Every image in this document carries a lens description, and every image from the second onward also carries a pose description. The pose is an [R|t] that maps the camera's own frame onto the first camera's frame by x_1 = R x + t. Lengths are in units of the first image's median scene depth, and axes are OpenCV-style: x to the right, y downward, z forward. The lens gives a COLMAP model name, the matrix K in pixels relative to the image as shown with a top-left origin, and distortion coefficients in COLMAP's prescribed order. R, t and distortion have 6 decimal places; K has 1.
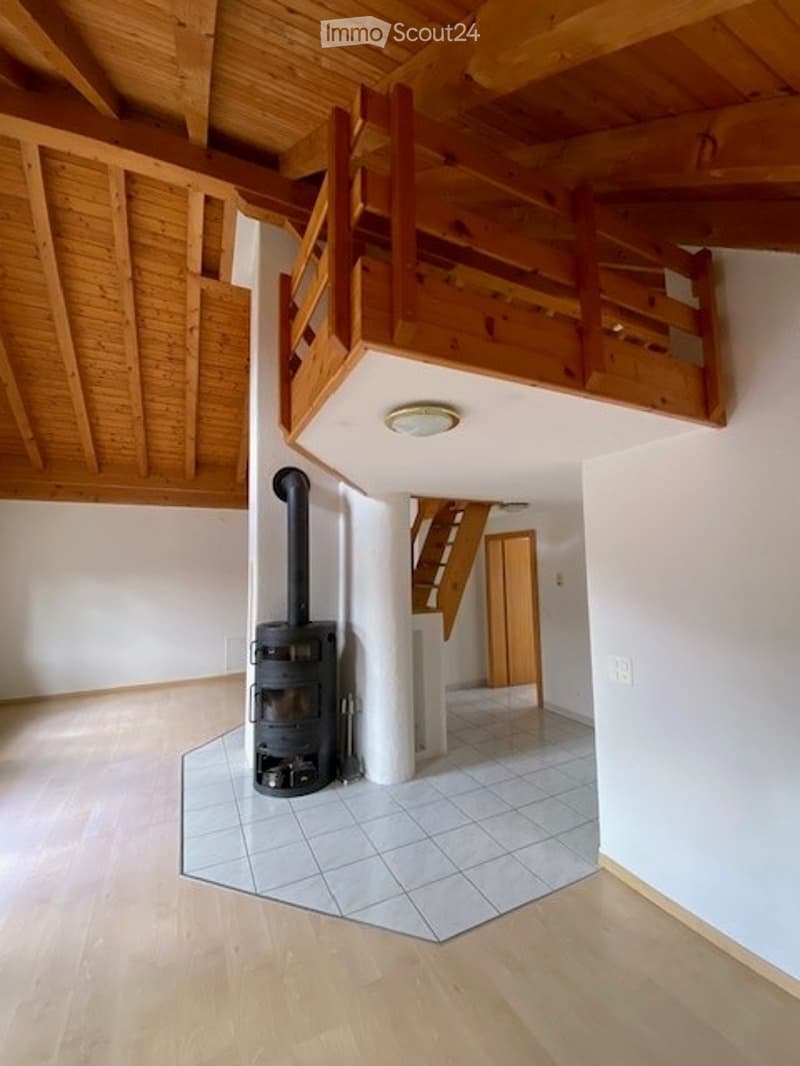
lens RADIAL K [[433.3, 0, 400.3], [0, 433.3, 529.1], [0, 0, 1]] dist [-0.008348, -0.005623]
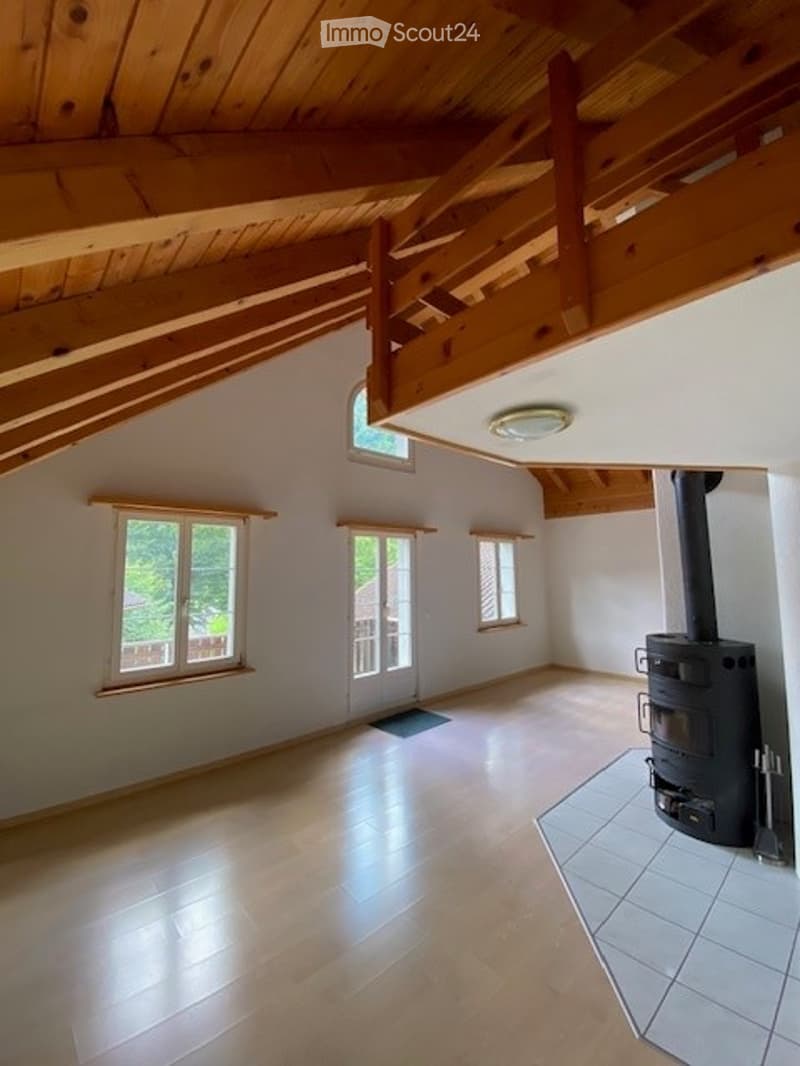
lens RADIAL K [[433.3, 0, 408.2], [0, 433.3, 532.0], [0, 0, 1]] dist [-0.008348, -0.005623]
pose [[0.296113, -0.072768, -0.952377, 0.441554], [0.086523, 0.995038, -0.049126, 0.001147], [0.951226, -0.067856, 0.300940, 0.227272]]
